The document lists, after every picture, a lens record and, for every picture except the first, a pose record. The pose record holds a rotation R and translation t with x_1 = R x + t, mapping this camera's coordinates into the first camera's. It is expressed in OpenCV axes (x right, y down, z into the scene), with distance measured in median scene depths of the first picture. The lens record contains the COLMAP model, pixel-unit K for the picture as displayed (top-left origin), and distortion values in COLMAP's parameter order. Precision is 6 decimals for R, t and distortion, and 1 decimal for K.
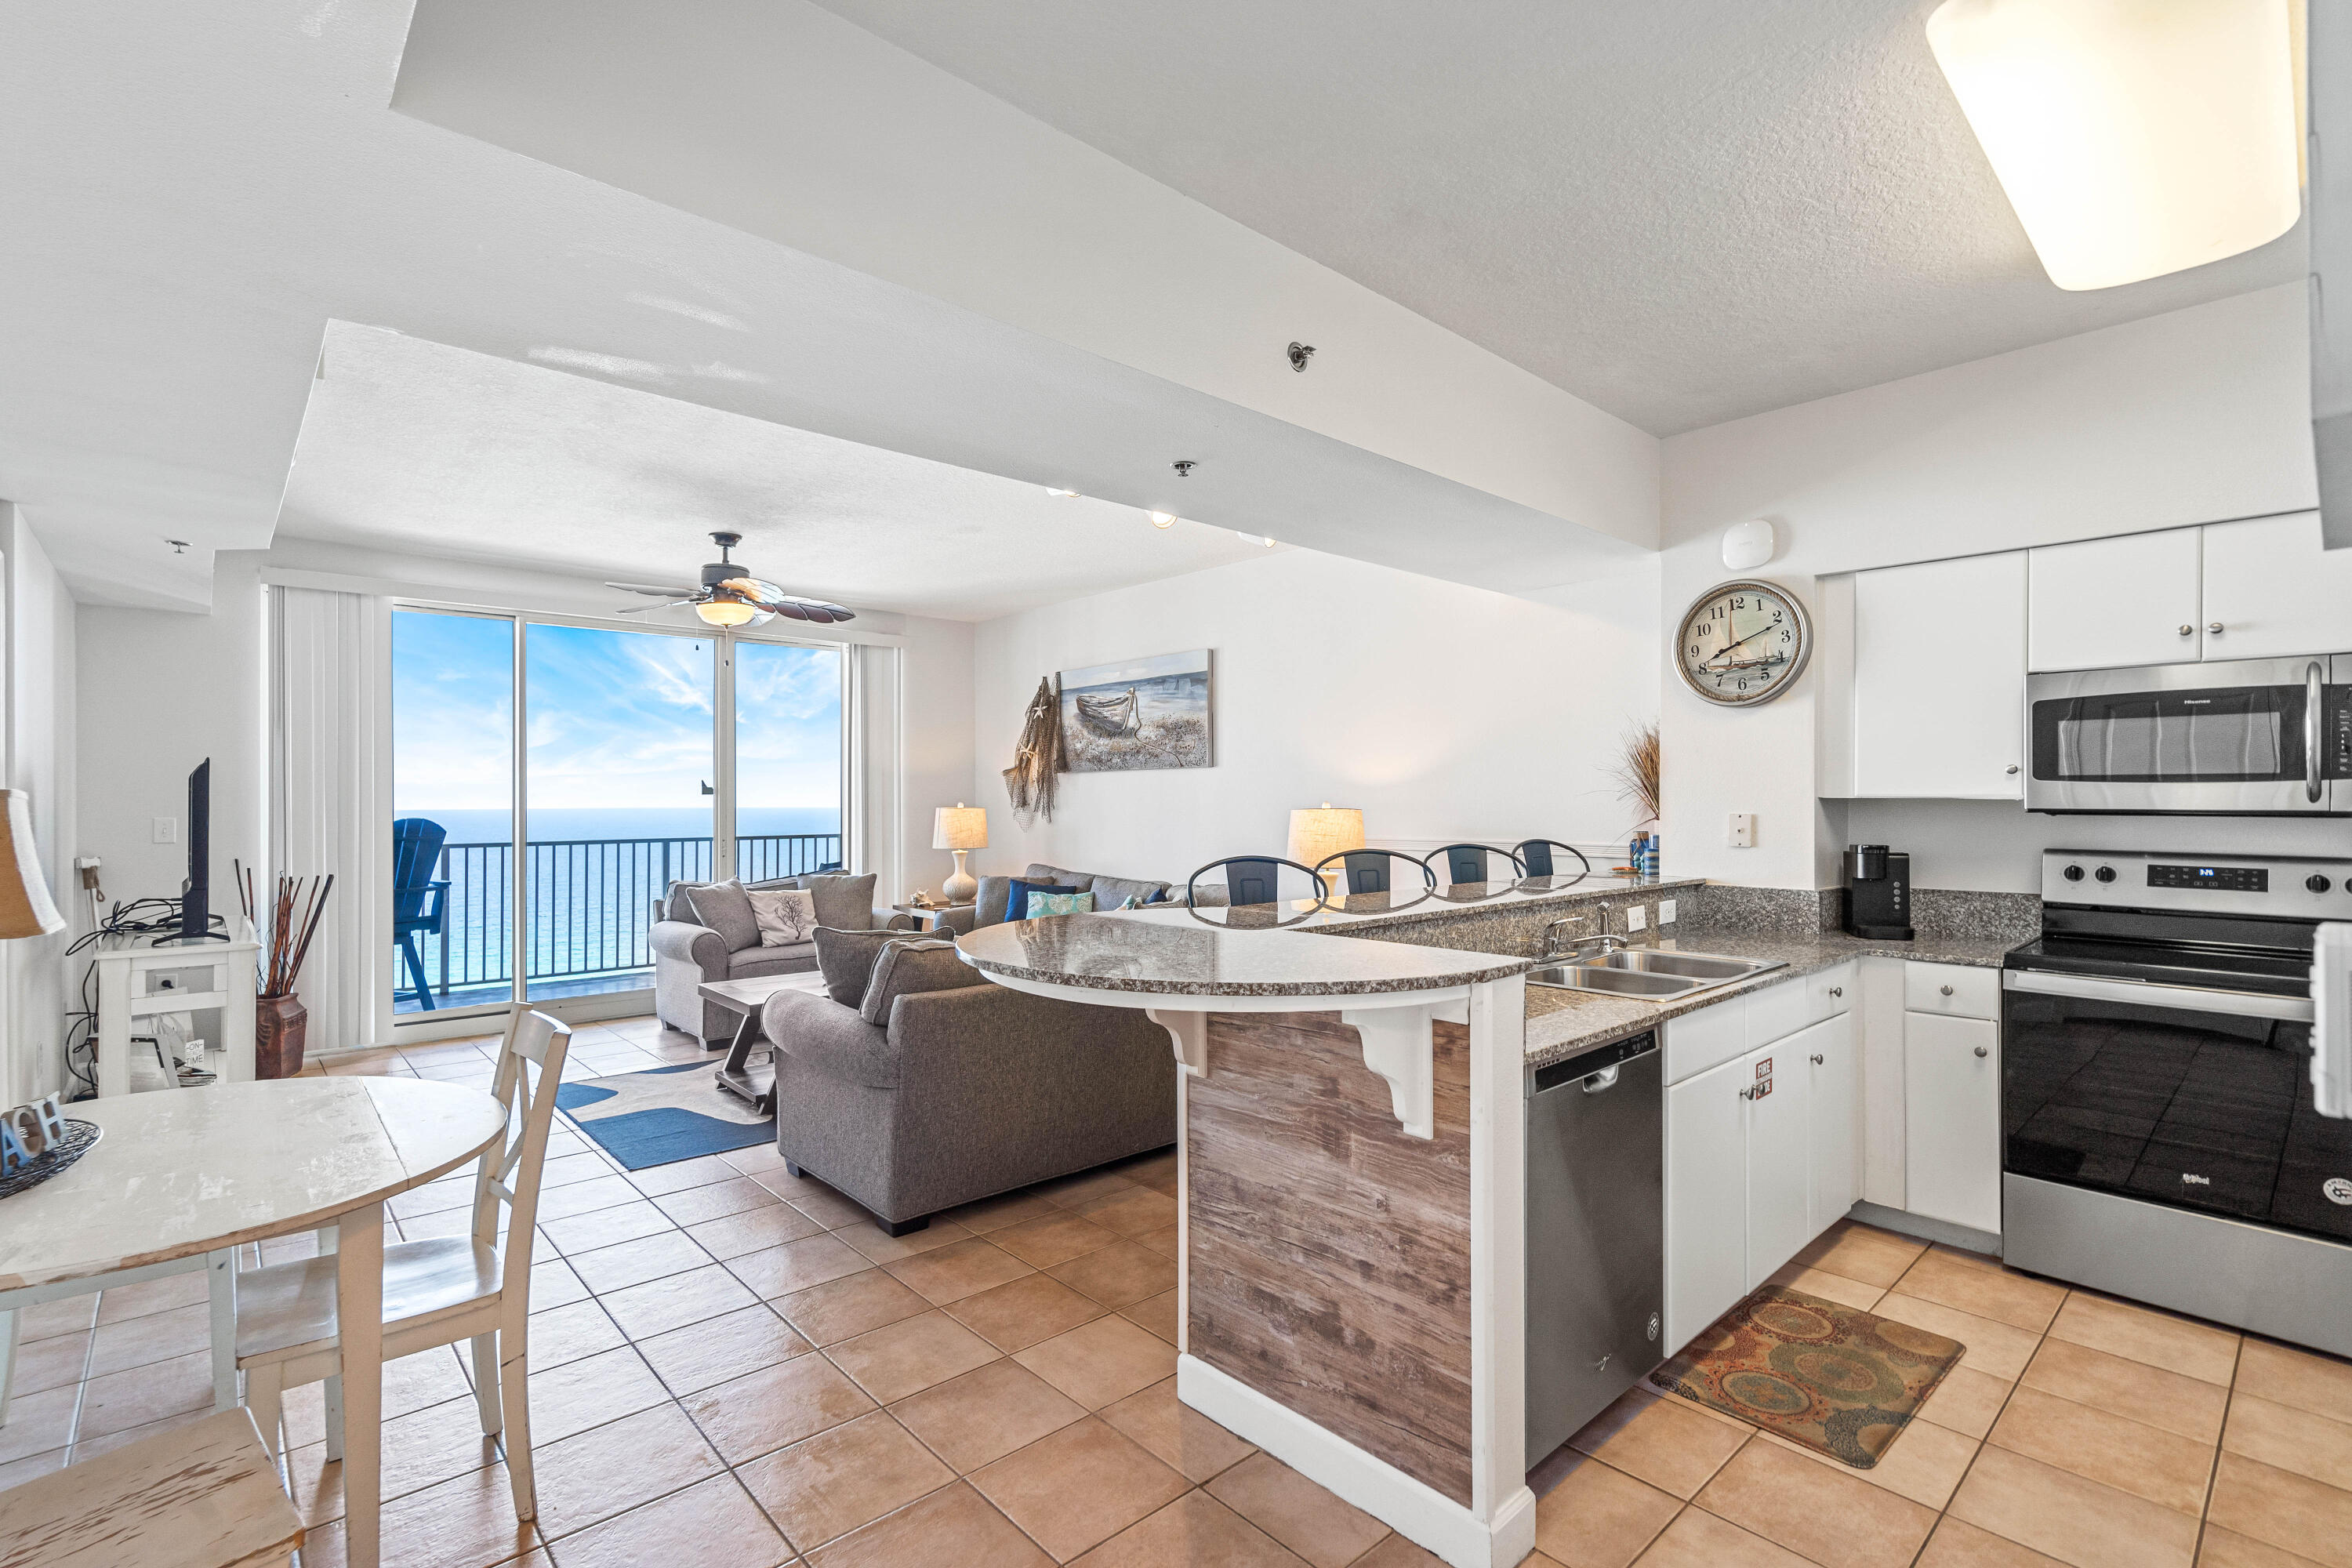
lens RADIAL K [[1089.6, 0, 1156.5], [0, 1089.6, 793.2], [0, 0, 1]] dist [0.000507, 0.000165]
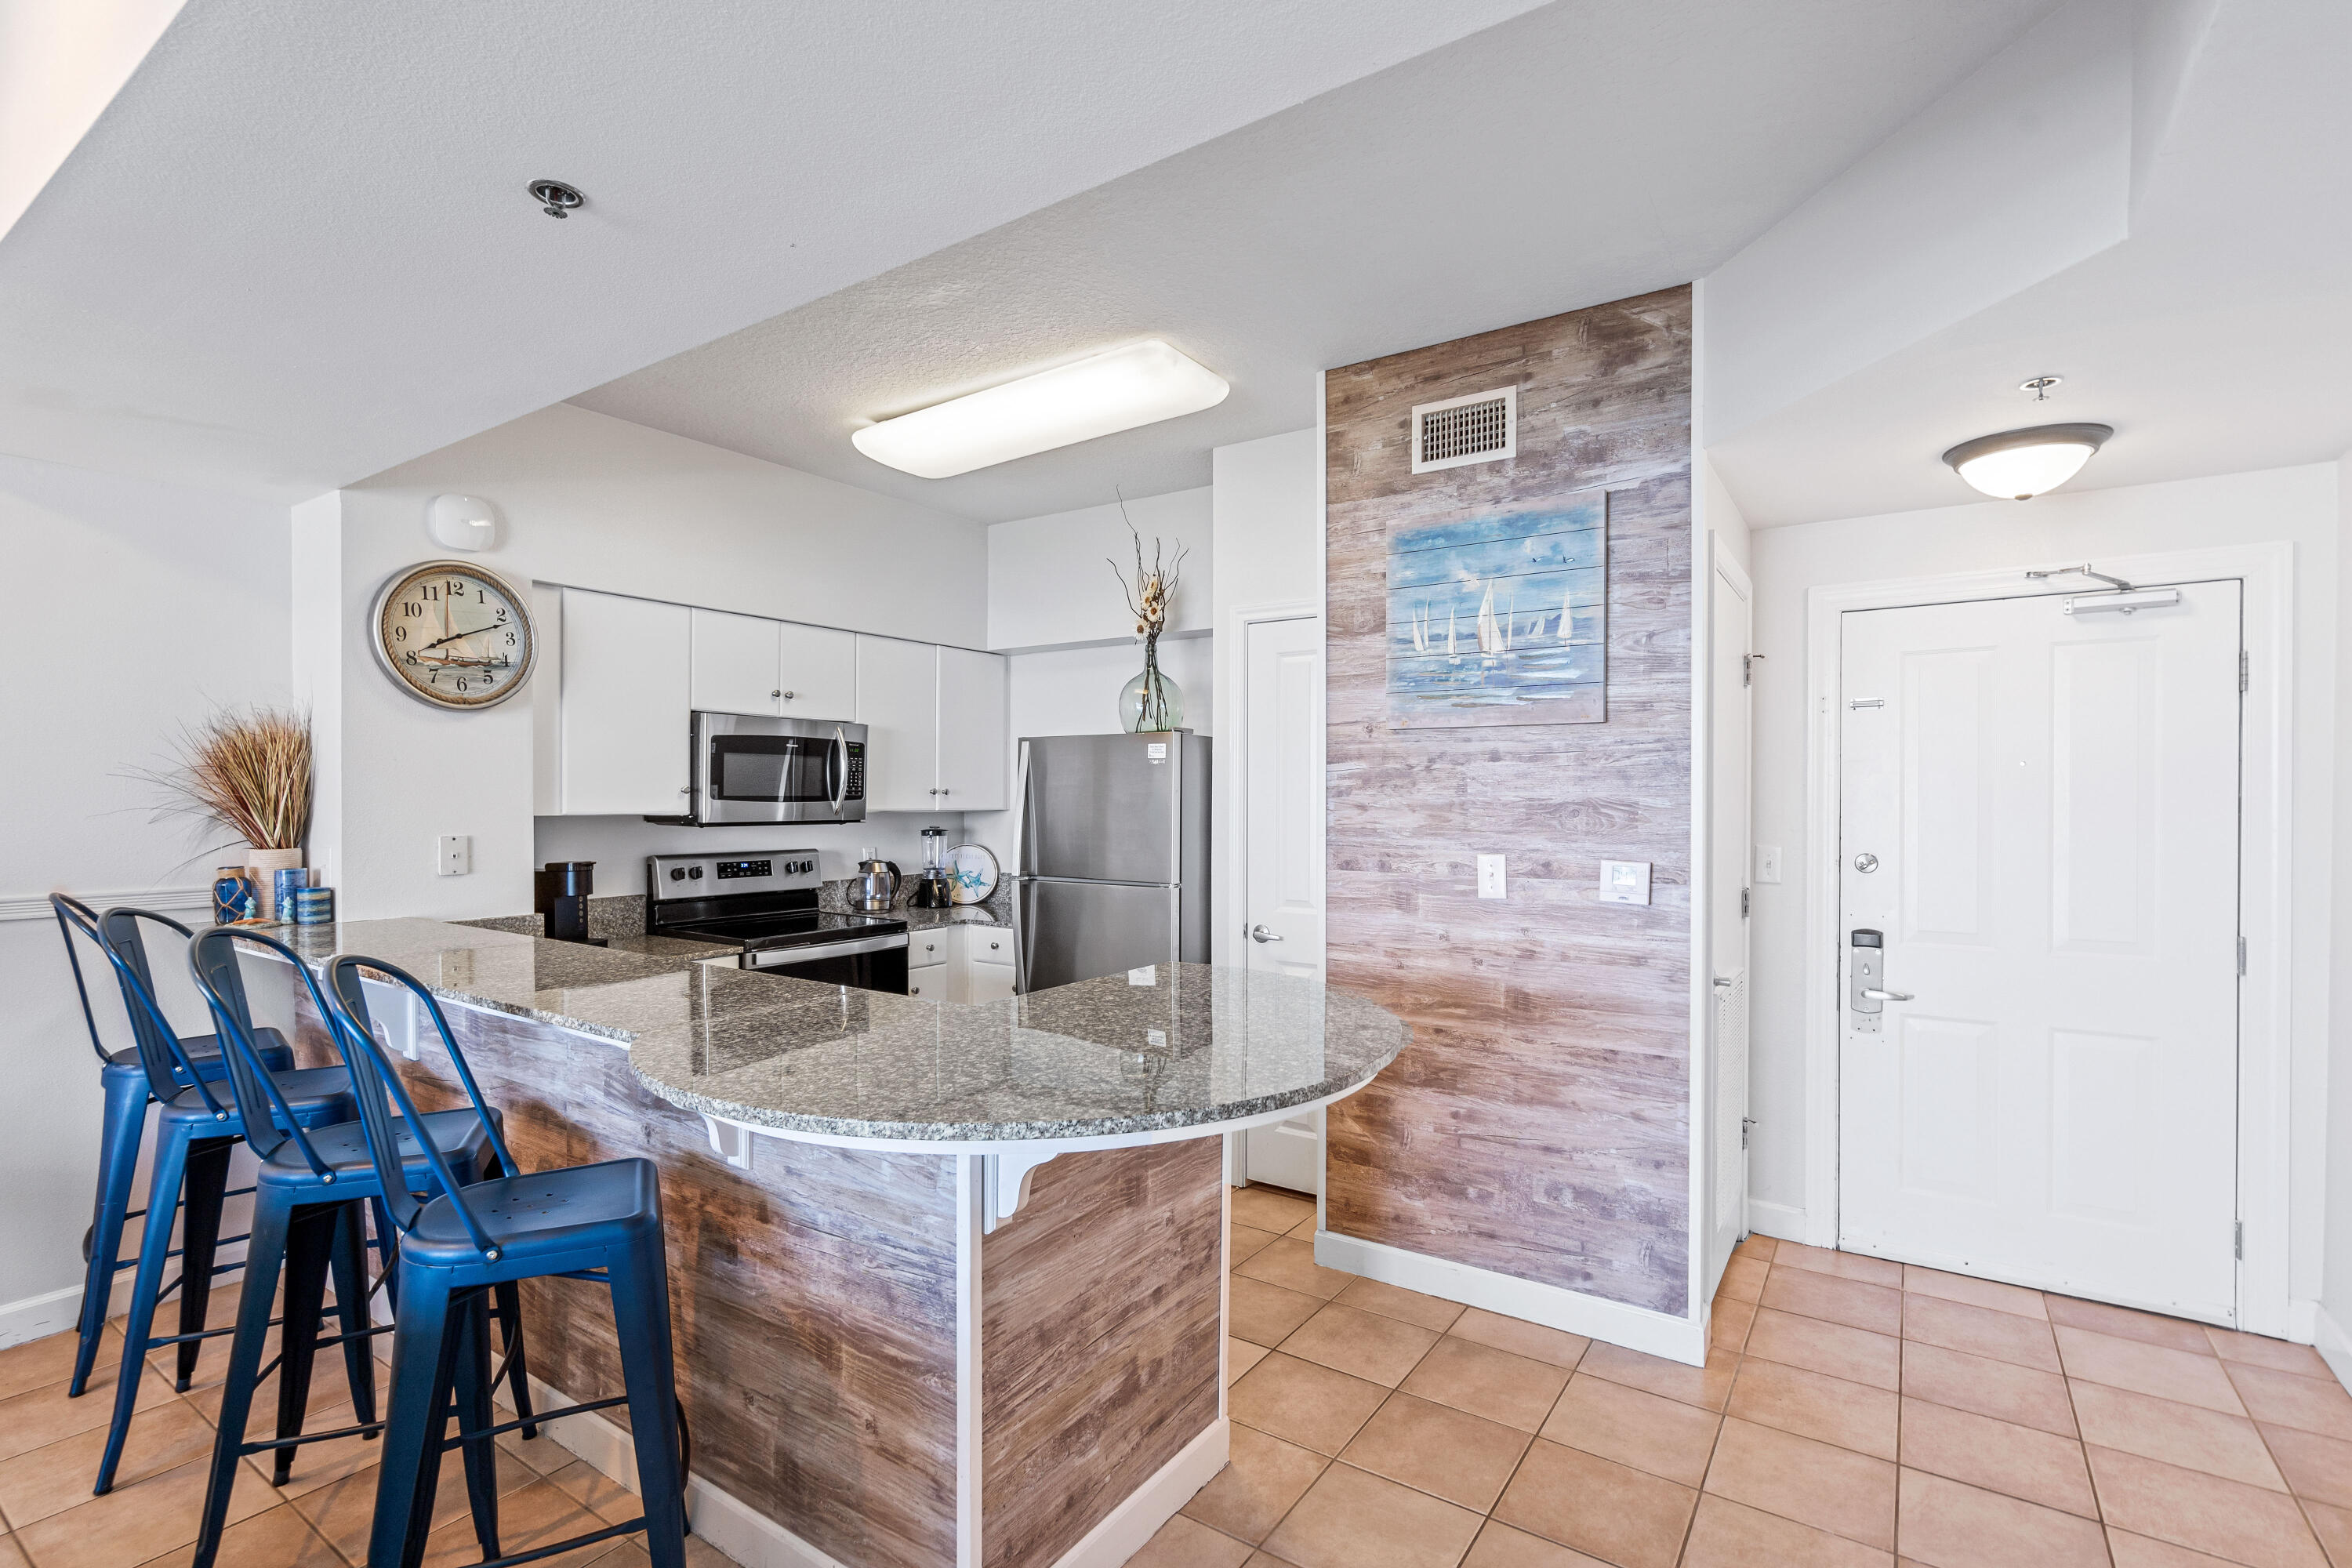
lens RADIAL K [[1097.2, 0, 1169.0], [0, 1097.2, 804.2], [0, 0, 1]] dist [-0.002863, 0.007895]
pose [[-0.242208, -0.009772, 0.970175, -0.294247], [-0.006869, 0.999941, 0.008357, -0.011580], [-0.970200, -0.004640, -0.242261, 0.454772]]
